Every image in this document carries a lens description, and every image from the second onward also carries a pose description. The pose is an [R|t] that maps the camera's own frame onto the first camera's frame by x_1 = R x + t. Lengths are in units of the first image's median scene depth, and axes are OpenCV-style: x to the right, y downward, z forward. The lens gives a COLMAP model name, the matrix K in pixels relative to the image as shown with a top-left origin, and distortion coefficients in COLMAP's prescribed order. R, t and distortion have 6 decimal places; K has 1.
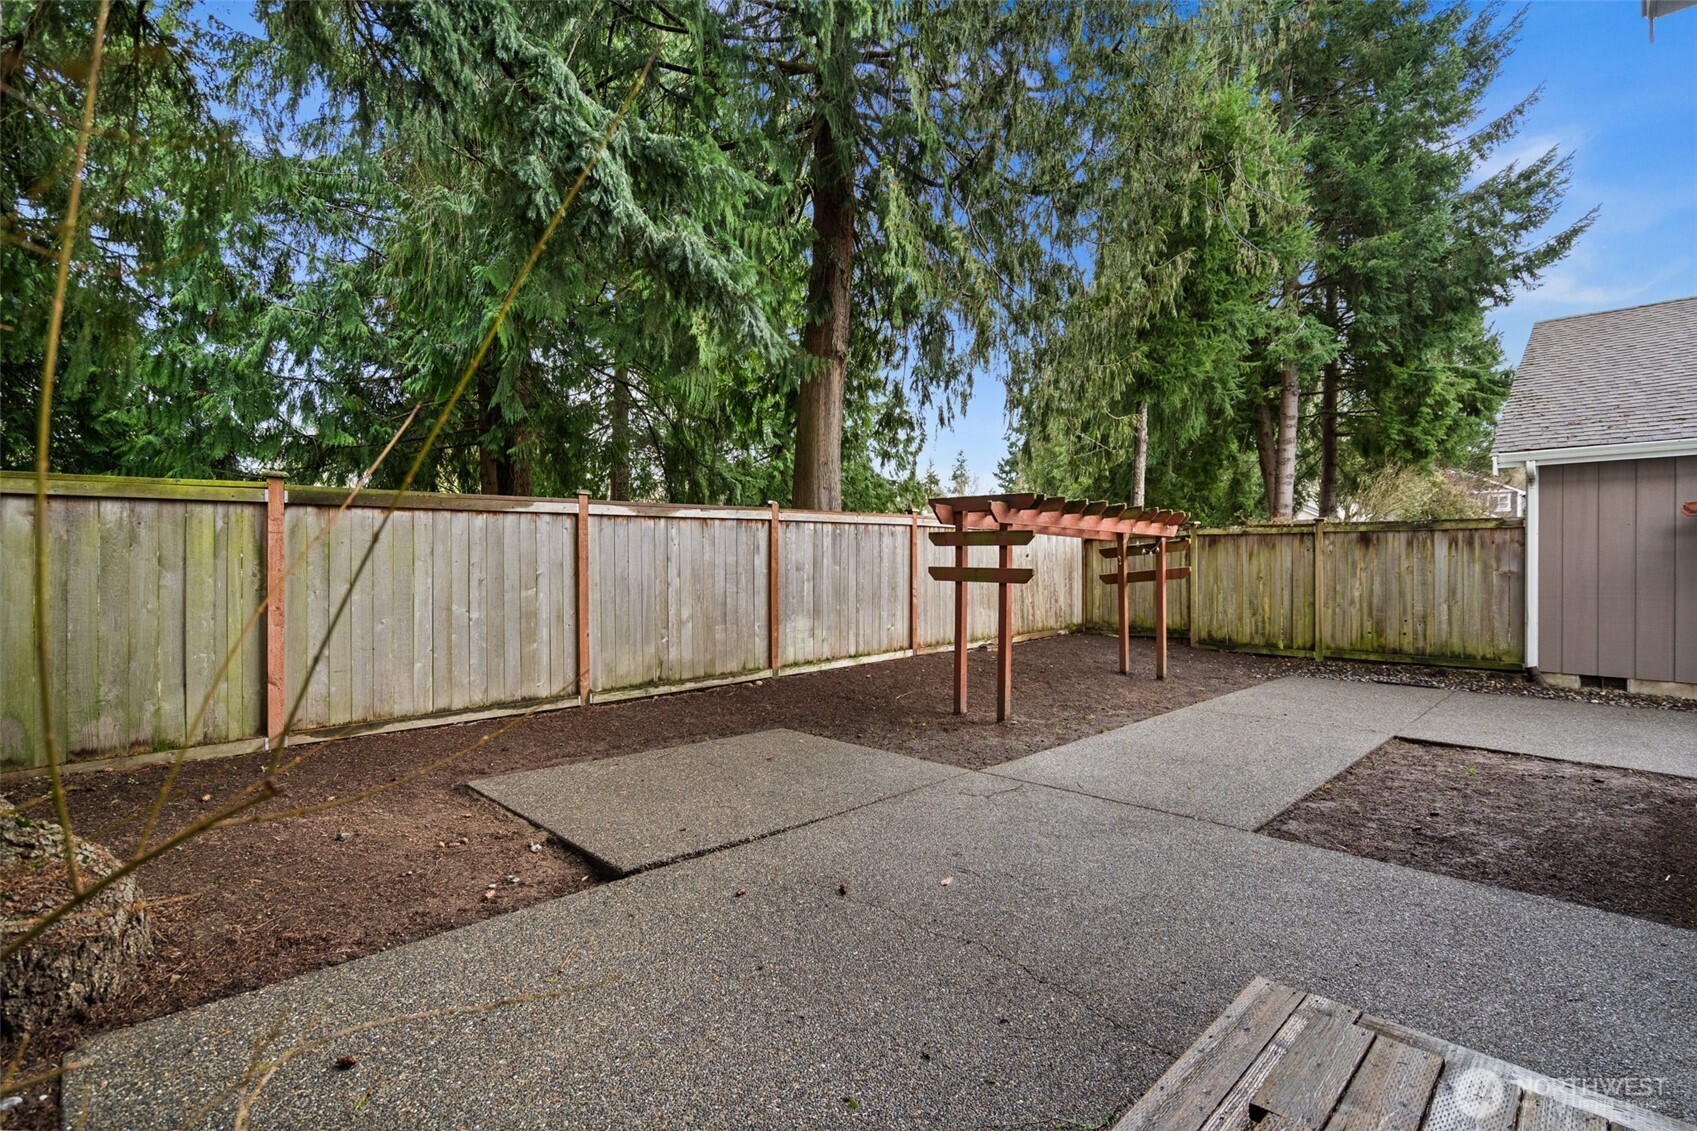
lens RADIAL K [[767.3, 0, 845.3], [0, 767.3, 565.5], [0, 0, 1]] dist [-0.004029, 0.000576]
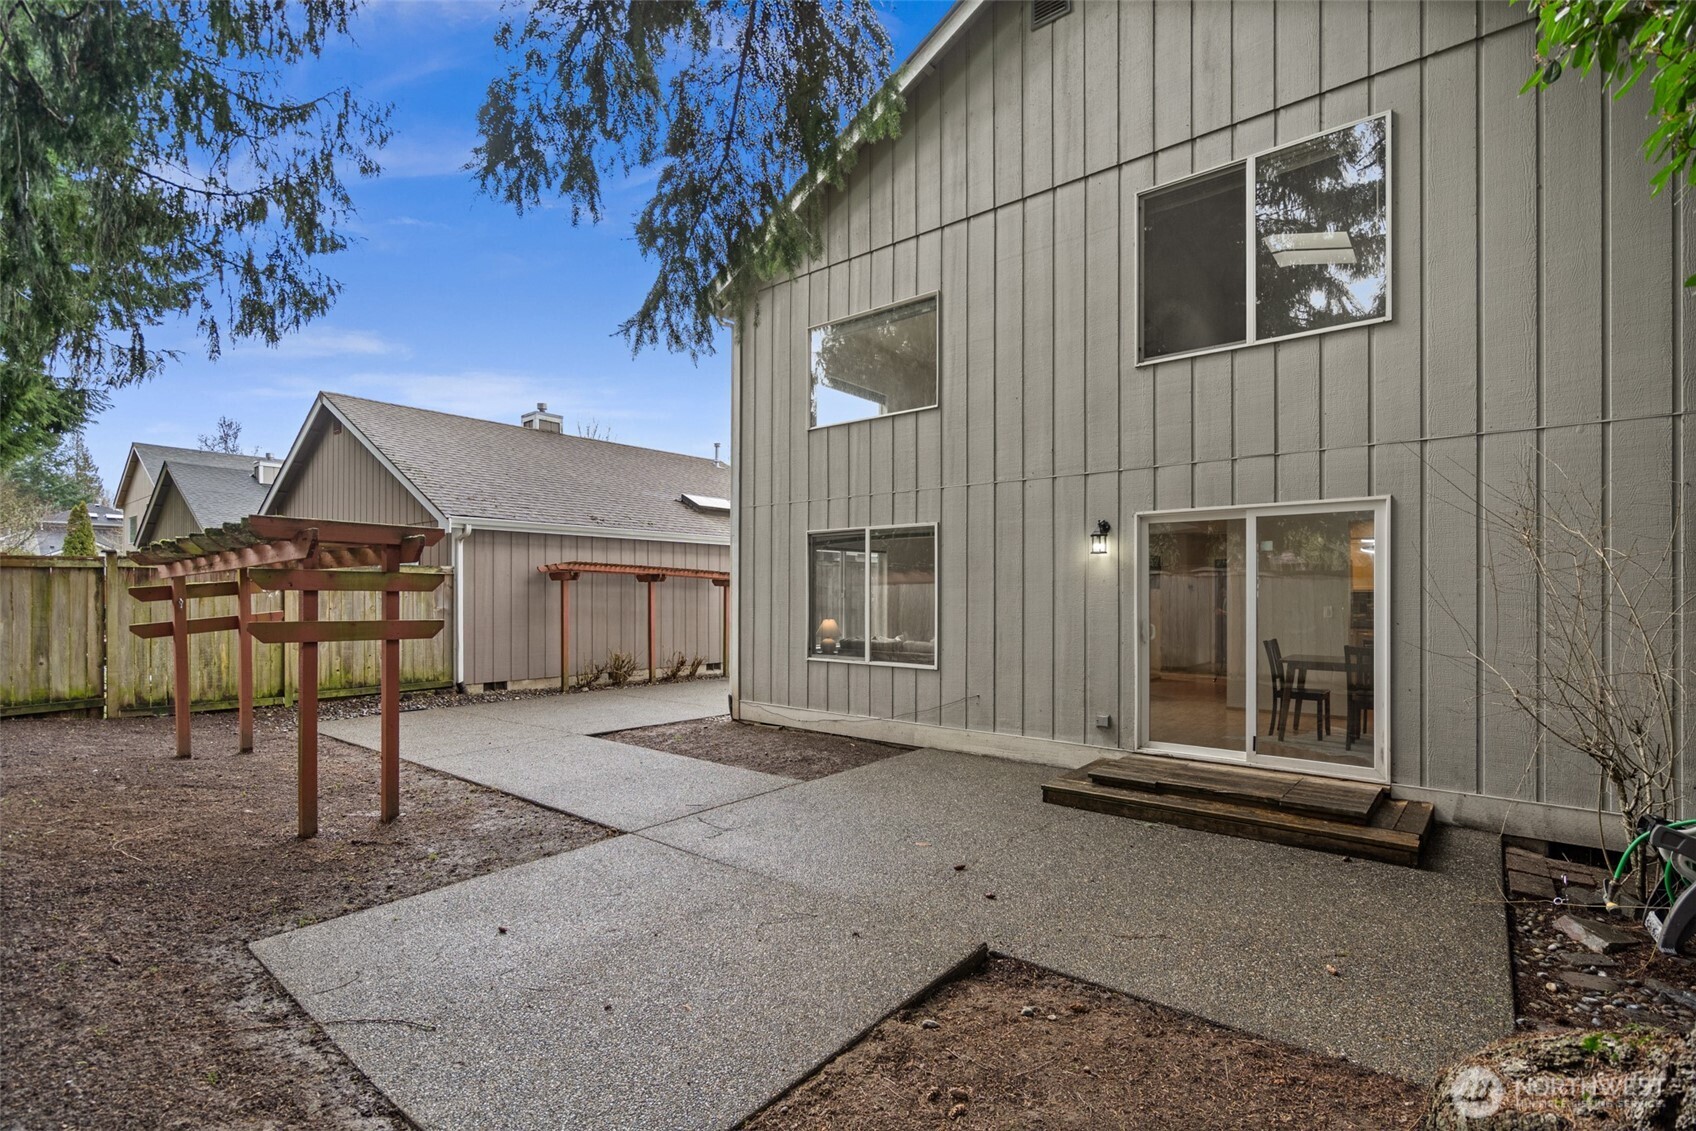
lens RADIAL K [[766.8, 0, 844.8], [0, 766.8, 565.5], [0, 0, 1]] dist [-0.004029, 0.000576]
pose [[-0.099913, 0.035217, 0.994373, -0.502347], [0.000755, 0.999376, -0.035318, -0.020215], [-0.994996, -0.002778, -0.099877, 0.507765]]
